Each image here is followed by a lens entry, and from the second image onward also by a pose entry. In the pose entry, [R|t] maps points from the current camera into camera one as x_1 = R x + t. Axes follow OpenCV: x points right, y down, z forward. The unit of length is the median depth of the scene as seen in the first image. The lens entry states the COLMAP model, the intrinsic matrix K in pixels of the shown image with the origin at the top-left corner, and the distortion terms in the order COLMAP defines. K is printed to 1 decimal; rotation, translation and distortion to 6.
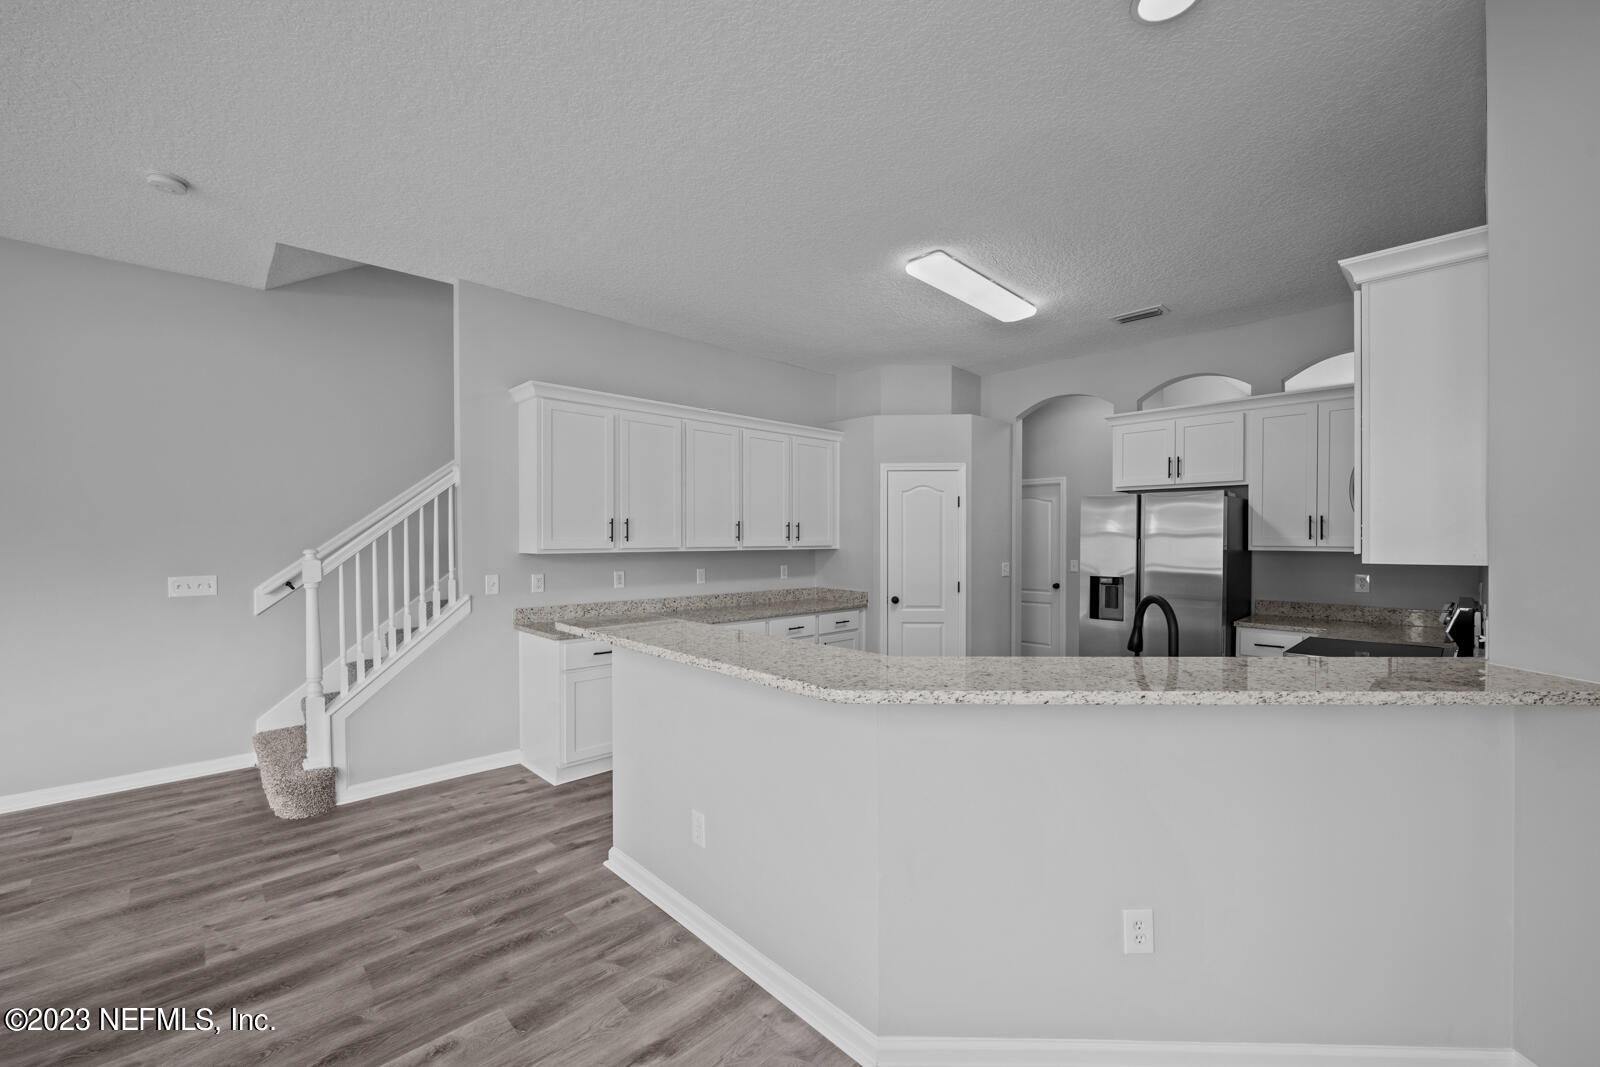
lens RADIAL K [[644.5, 0, 797.6], [0, 644.5, 541.7], [0, 0, 1]] dist [-0.002067, 0.000101]
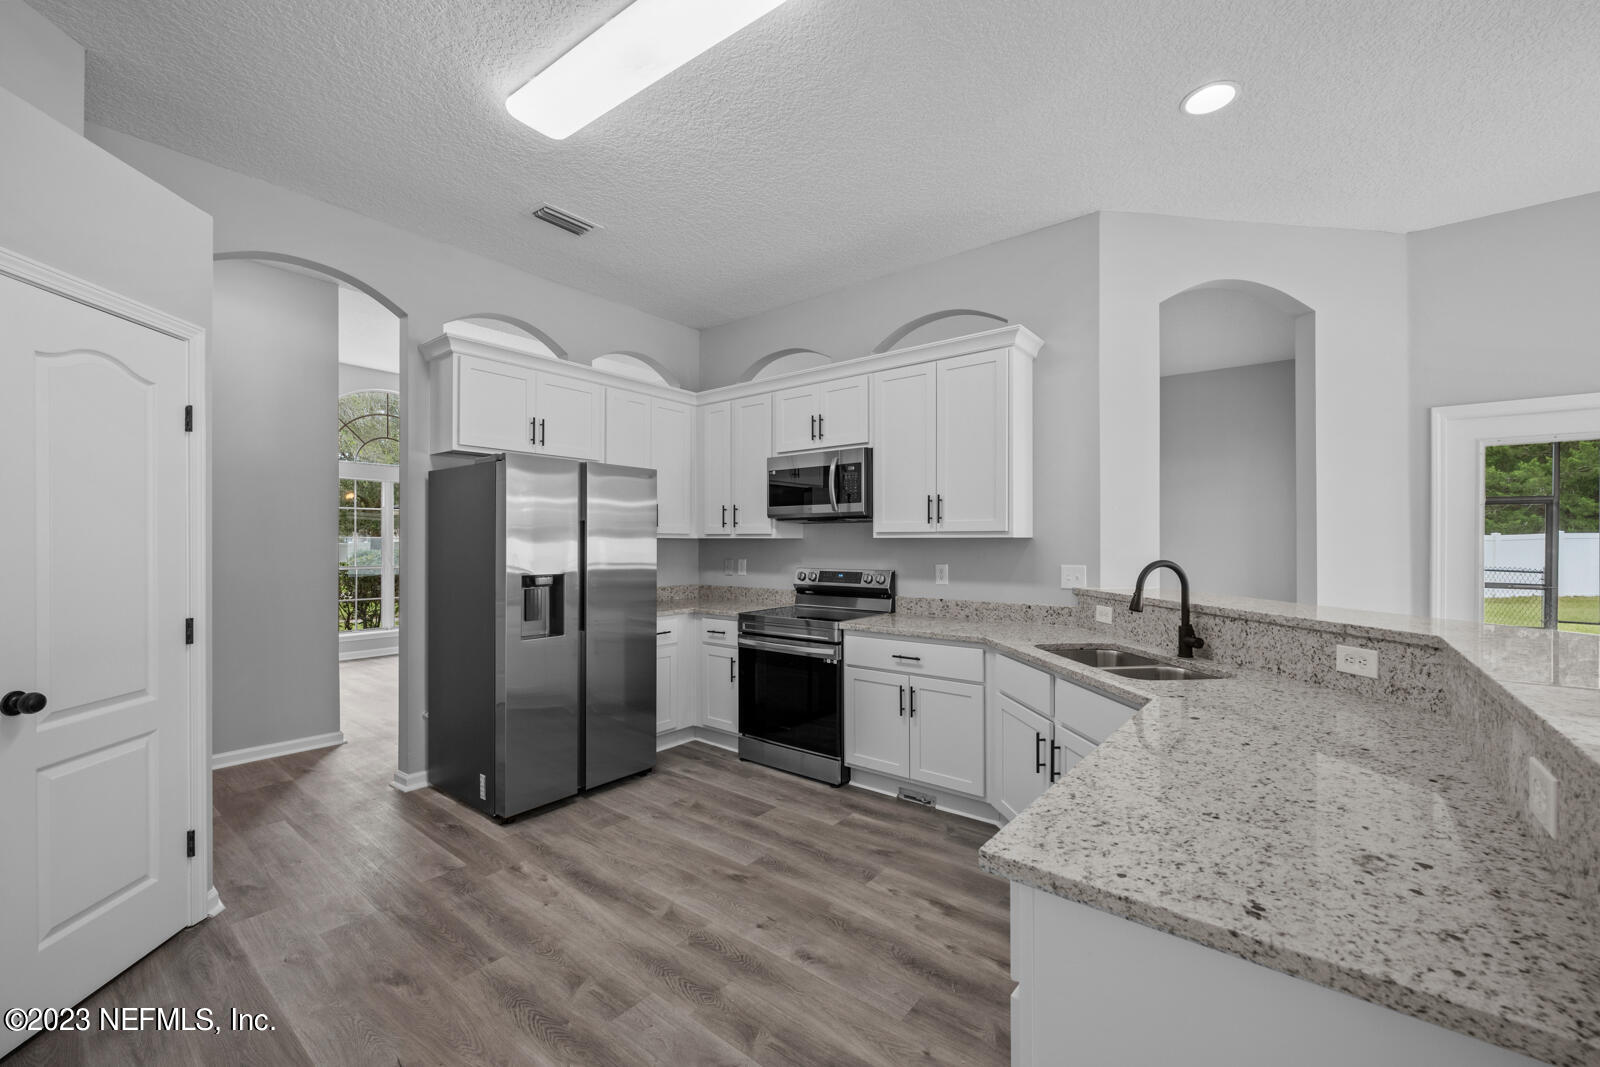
lens RADIAL K [[644.5, 0, 797.6], [0, 644.5, 541.7], [0, 0, 1]] dist [-0.002067, 0.000101]
pose [[-0.139572, 0.000443, 0.990212, -0.332269], [0.005021, 0.999987, 0.000261, 0.026713], [-0.990199, 0.005009, -0.139572, 1.119647]]
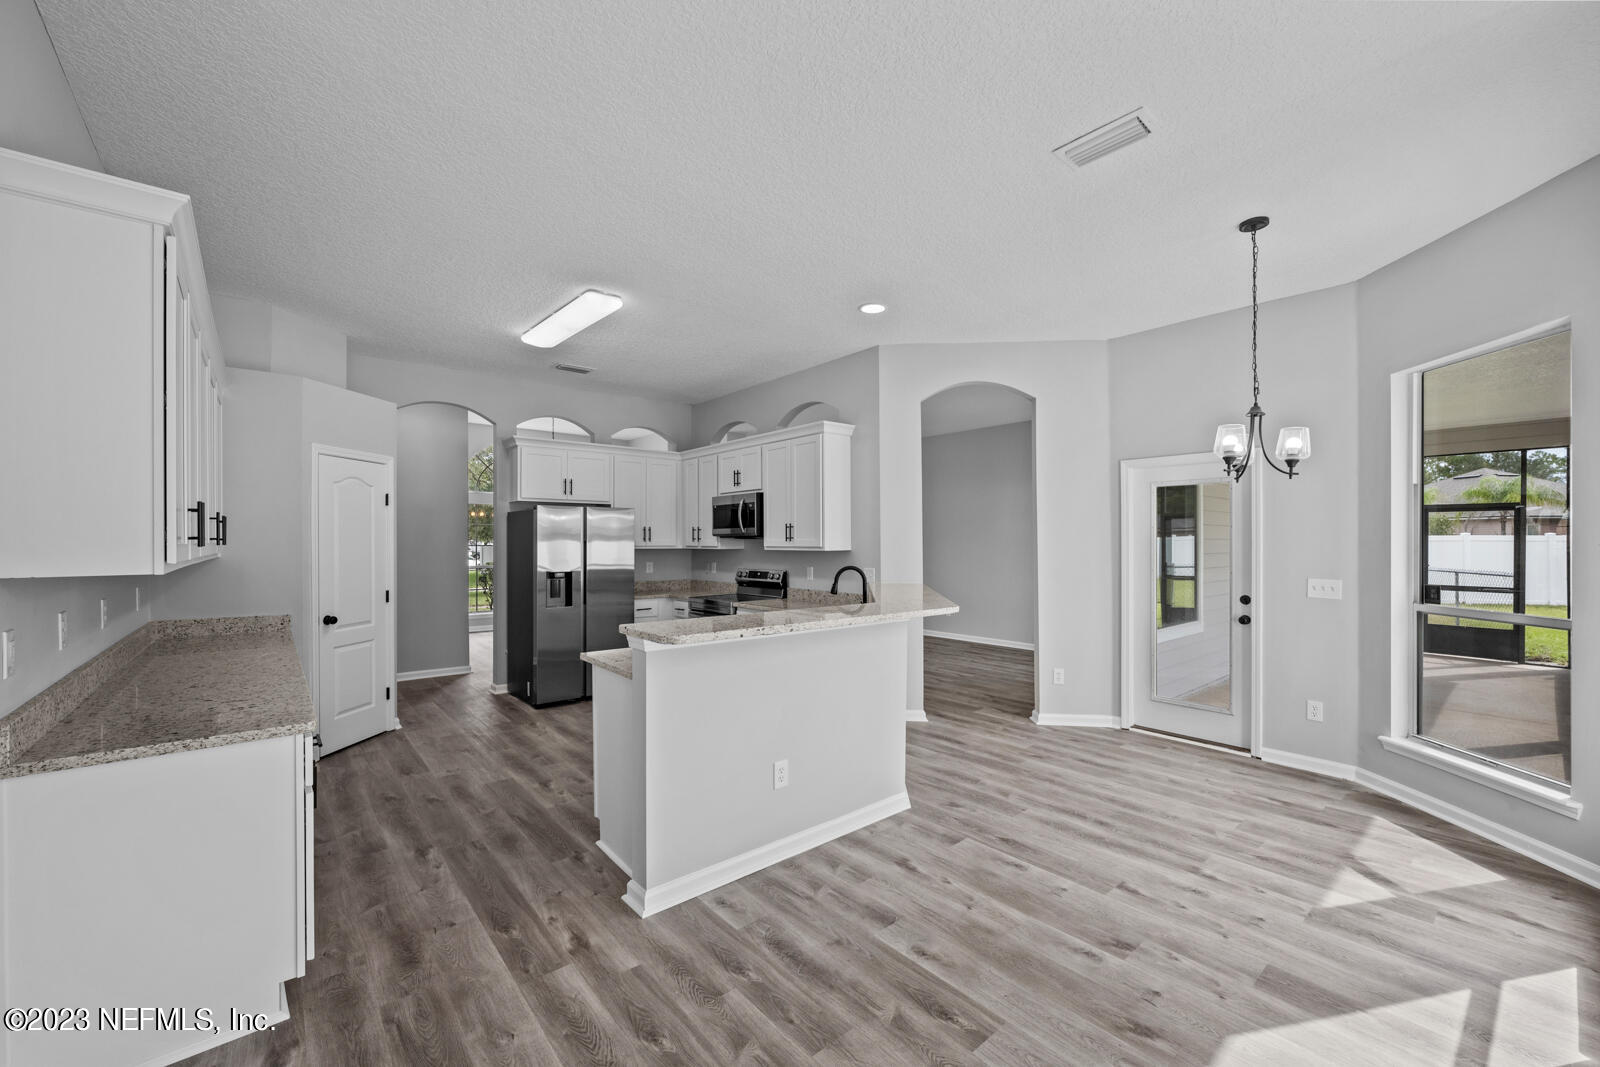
lens RADIAL K [[640.7, 0, 801.1], [0, 640.7, 540.0], [0, 0, 1]] dist [-0.000890, 0.000082]
pose [[0.058330, 0.001958, 0.998295, -0.979510], [0.007481, 0.999969, -0.002399, -0.000958], [-0.998269, 0.007608, 0.058313, 0.628841]]
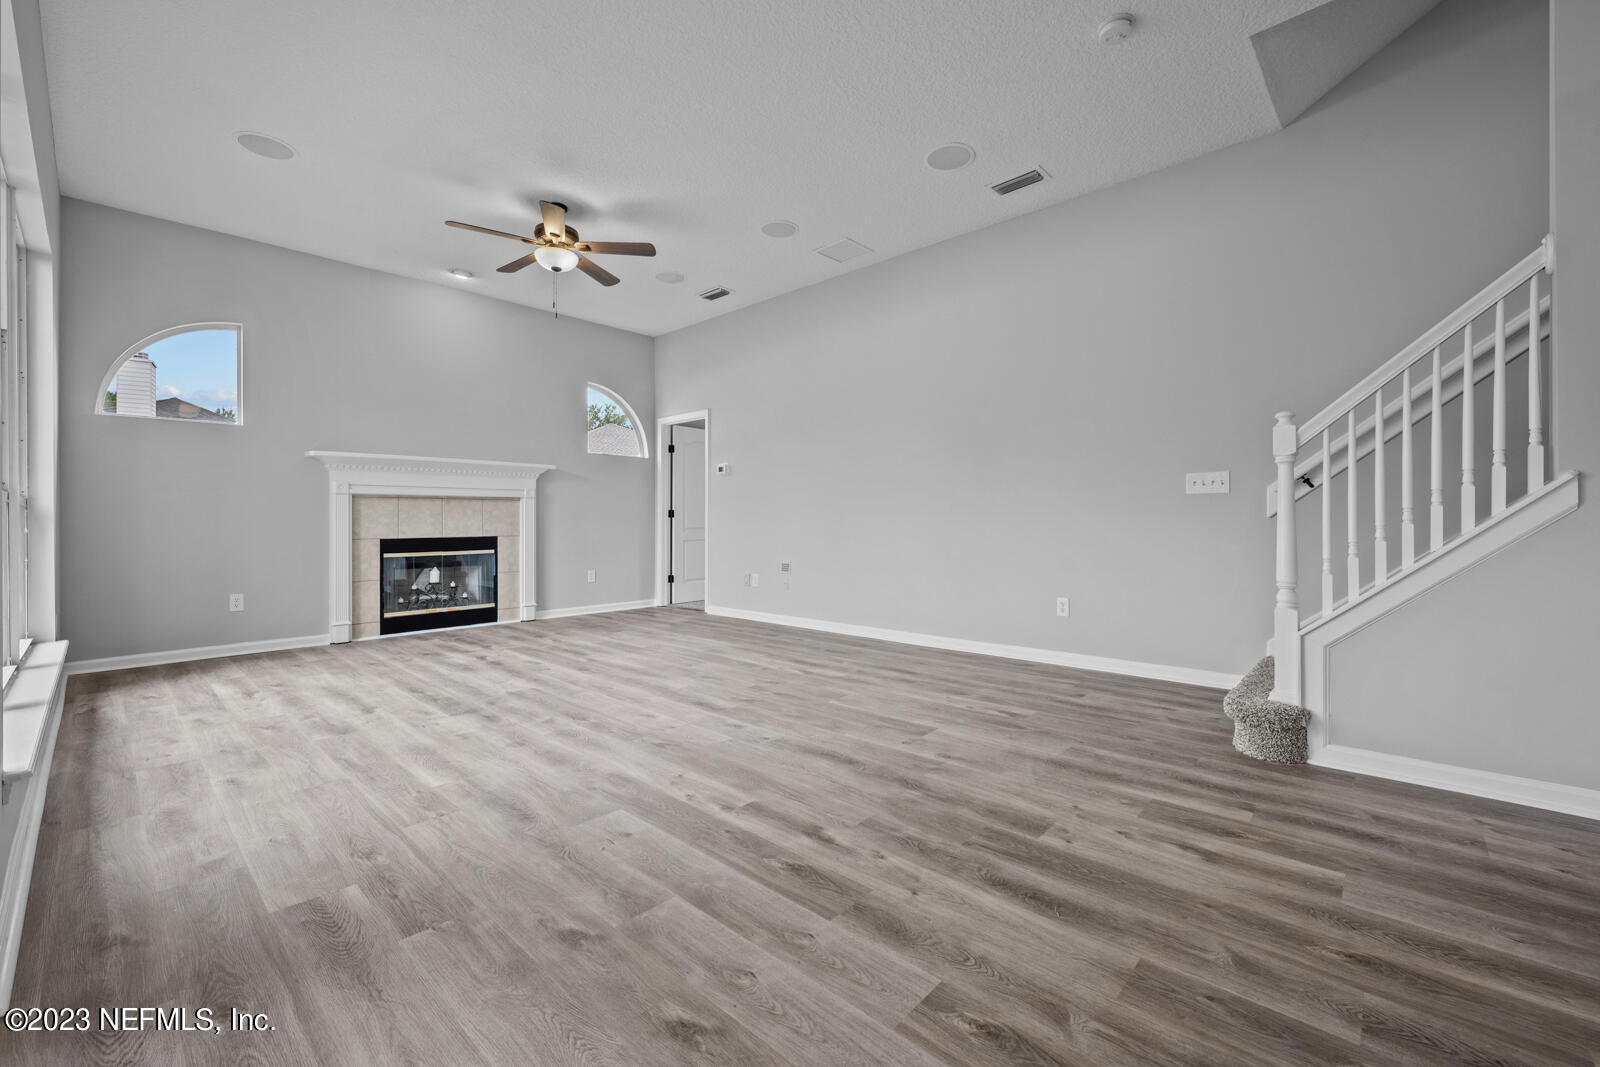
lens RADIAL K [[652.5, 0, 805.3], [0, 652.5, 527.2], [0, 0, 1]] dist [-0.007366, 0.000395]
pose [[0.072094, 0.010371, -0.997344, -0.038776], [-0.001291, 0.999946, 0.010305, 0.146511], [0.997397, 0.000545, 0.072103, 0.405958]]
